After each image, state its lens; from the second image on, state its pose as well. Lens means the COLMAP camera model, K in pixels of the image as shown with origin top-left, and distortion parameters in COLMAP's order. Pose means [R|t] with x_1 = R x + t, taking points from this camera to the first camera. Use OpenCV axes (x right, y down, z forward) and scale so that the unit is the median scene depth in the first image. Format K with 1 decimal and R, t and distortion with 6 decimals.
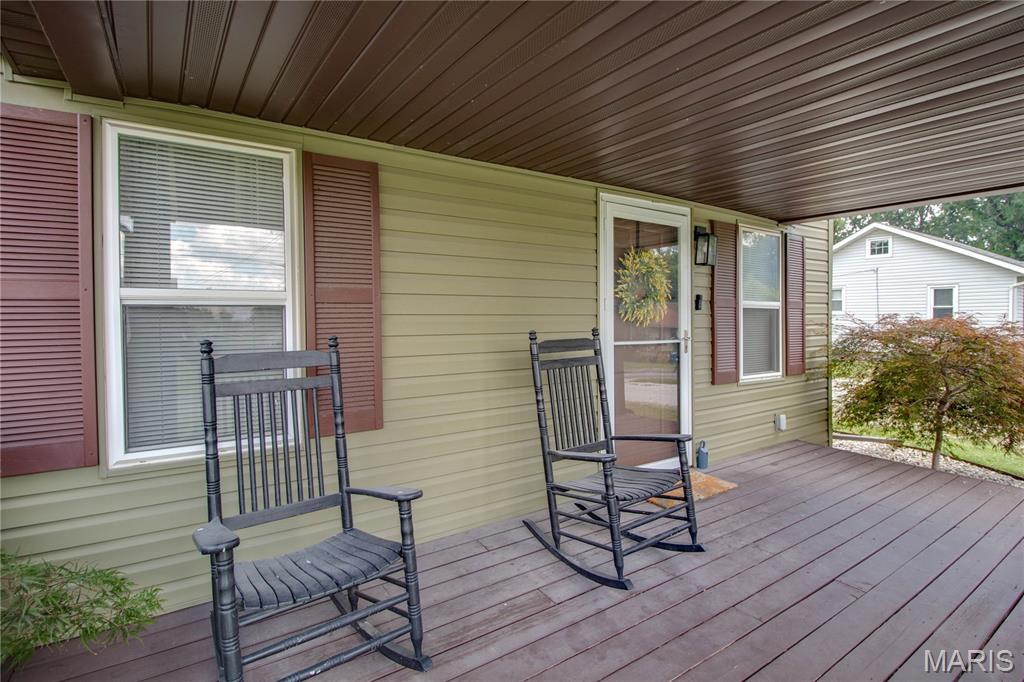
lens RADIAL K [[504.5, 0, 510.2], [0, 504.5, 331.9], [0, 0, 1]] dist [-0.005906, 0.000011]
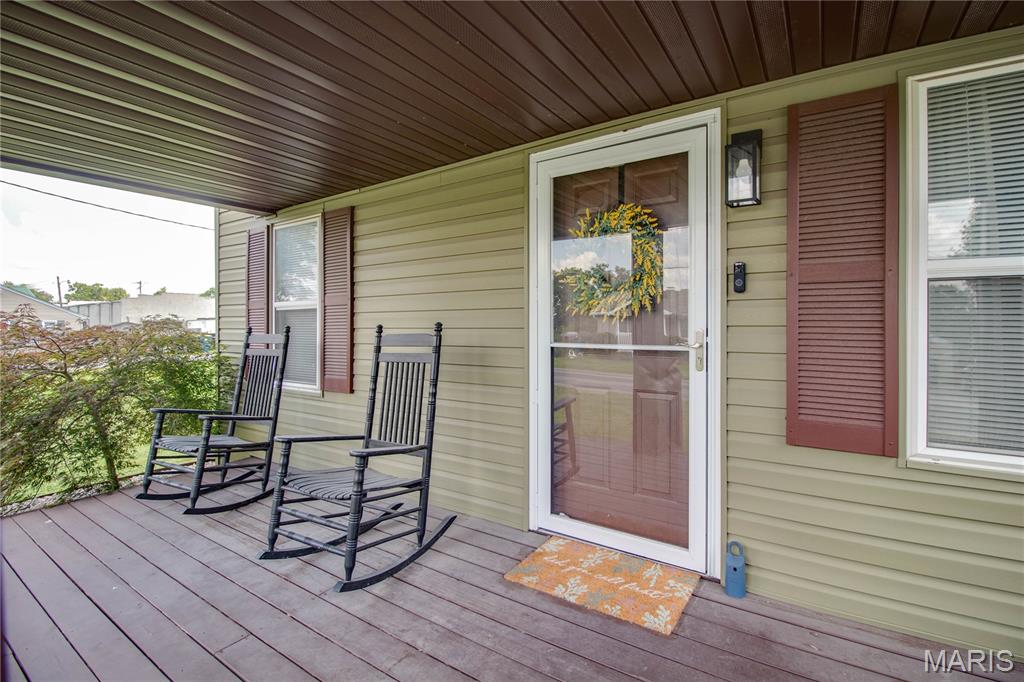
lens RADIAL K [[483.4, 0, 520.8], [0, 483.4, 327.5], [0, 0, 1]] dist [-0.018534, -0.001770]
pose [[0.379475, 0.010174, -0.925146, 0.901287], [-0.019657, 0.999802, 0.002932, -0.004320], [0.924993, 0.017073, 0.379600, 0.717051]]
